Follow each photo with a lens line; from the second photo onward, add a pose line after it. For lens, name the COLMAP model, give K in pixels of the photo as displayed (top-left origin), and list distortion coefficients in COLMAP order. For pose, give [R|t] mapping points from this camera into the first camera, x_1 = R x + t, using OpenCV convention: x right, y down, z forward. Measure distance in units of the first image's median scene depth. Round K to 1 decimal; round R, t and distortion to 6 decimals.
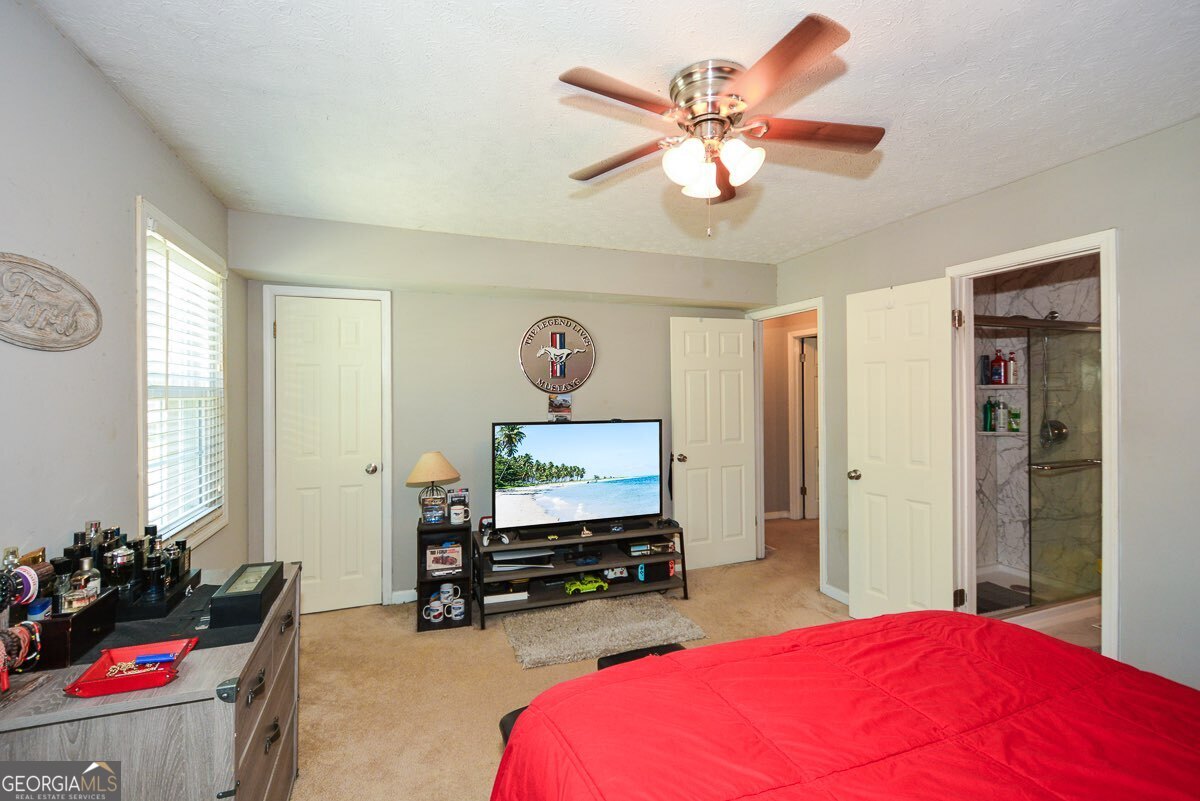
lens RADIAL K [[534.0, 0, 595.2], [0, 534.0, 391.4], [0, 0, 1]] dist [0.001914, -0.000155]
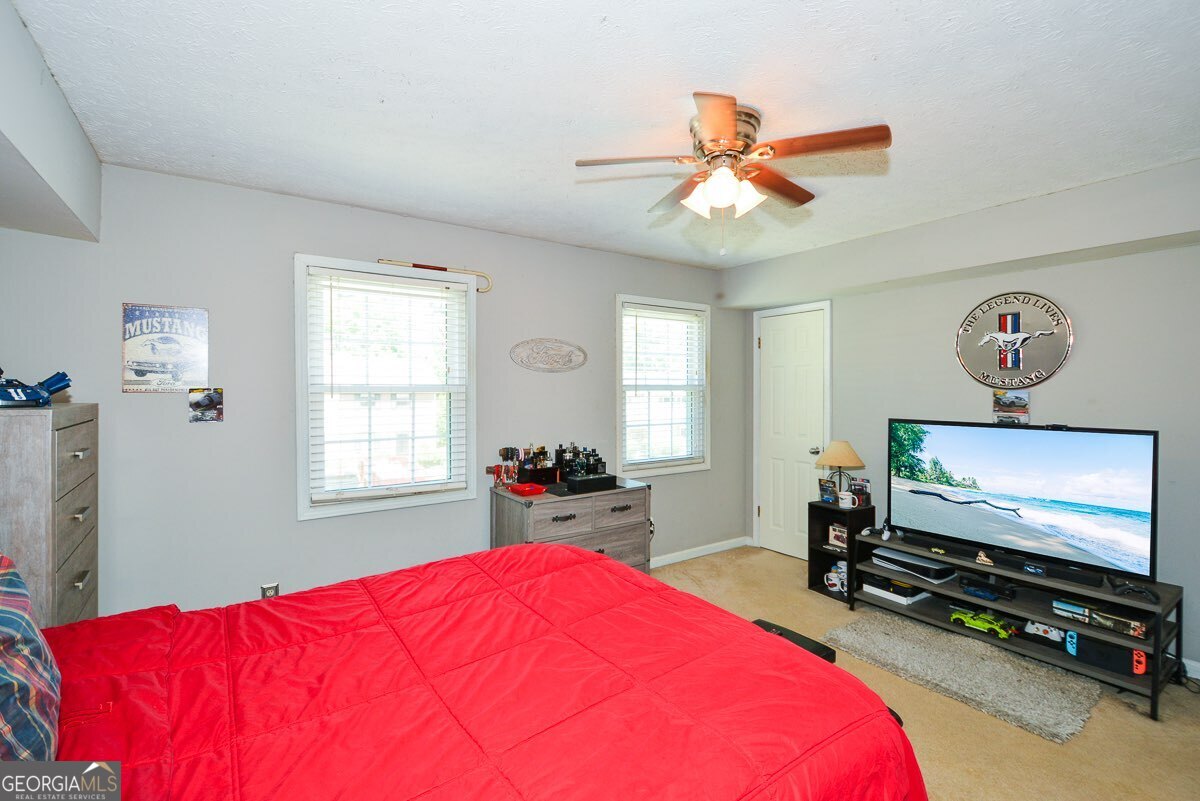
lens RADIAL K [[534.0, 0, 595.2], [0, 534.0, 391.4], [0, 0, 1]] dist [0.001914, -0.000155]
pose [[0.252461, 0.010500, -0.967550, 0.625003], [0.004573, 0.999917, 0.012044, -0.005721], [0.967596, -0.007466, 0.252392, 0.218561]]
